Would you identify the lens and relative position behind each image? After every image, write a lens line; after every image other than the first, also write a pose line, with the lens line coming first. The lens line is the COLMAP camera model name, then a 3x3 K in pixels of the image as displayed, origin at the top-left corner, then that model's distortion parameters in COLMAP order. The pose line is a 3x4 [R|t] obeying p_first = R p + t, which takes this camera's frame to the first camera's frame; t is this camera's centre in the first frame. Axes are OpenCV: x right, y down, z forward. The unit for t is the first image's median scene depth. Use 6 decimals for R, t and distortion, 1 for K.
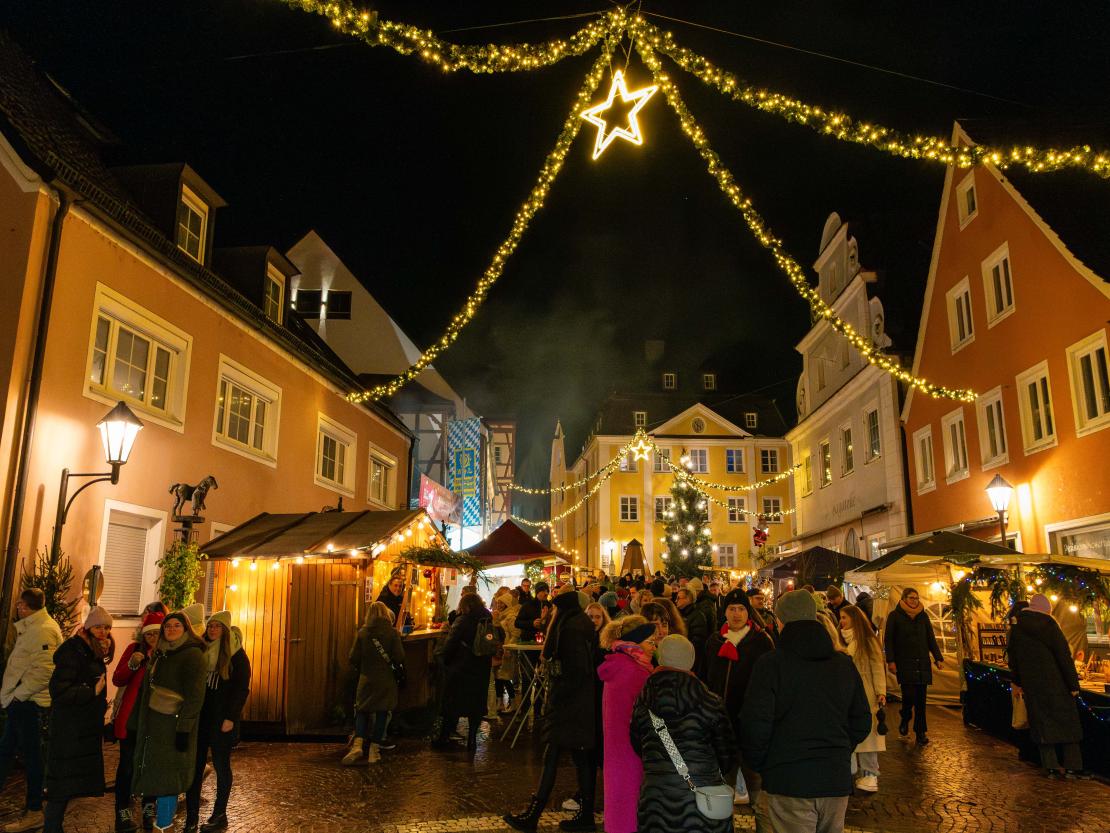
lens RADIAL K [[856.3, 0, 555.0], [0, 856.3, 416.5], [0, 0, 1]] dist [0.007353, -0.000684]
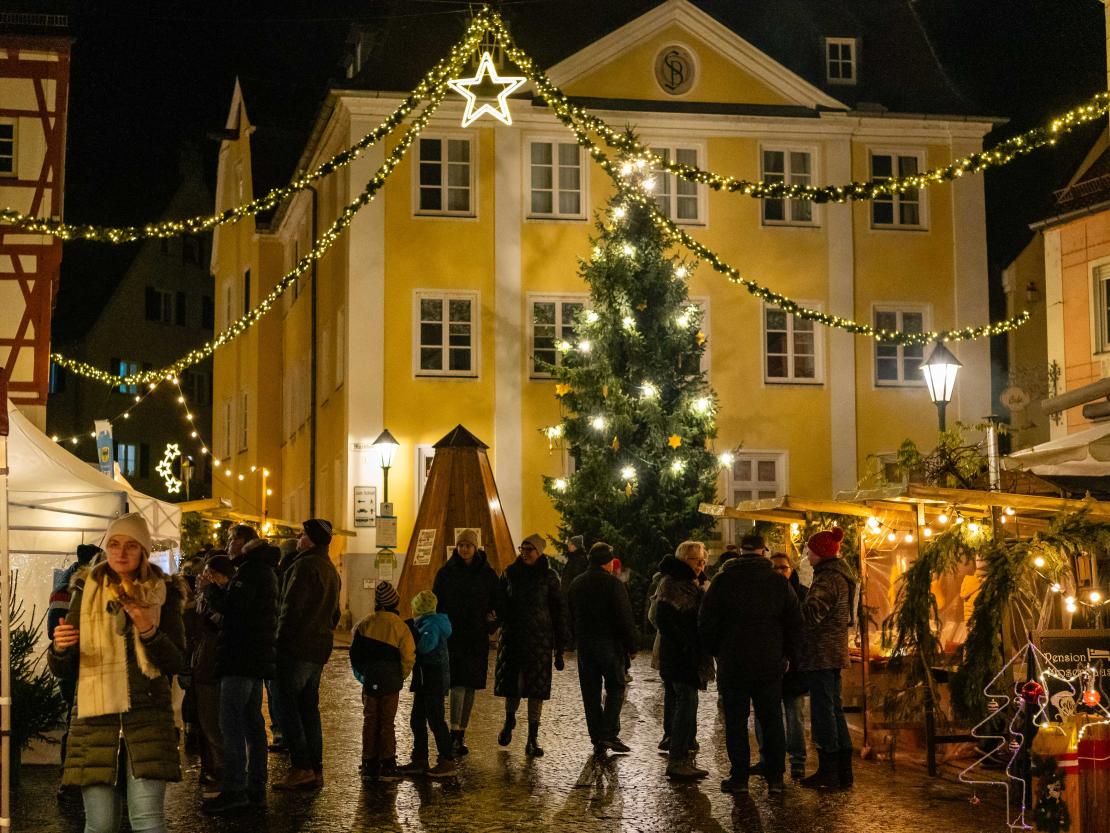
lens RADIAL K [[2152.6, 0, 555.0], [0, 2152.6, 416.5], [0, 0, 1]] dist [-0.070735, -0.159650]
pose [[0.991571, 0.004564, 0.129487, 0.026787], [-0.019370, 0.993370, 0.113315, 0.050135], [-0.128111, -0.114868, 0.985085, 0.245061]]
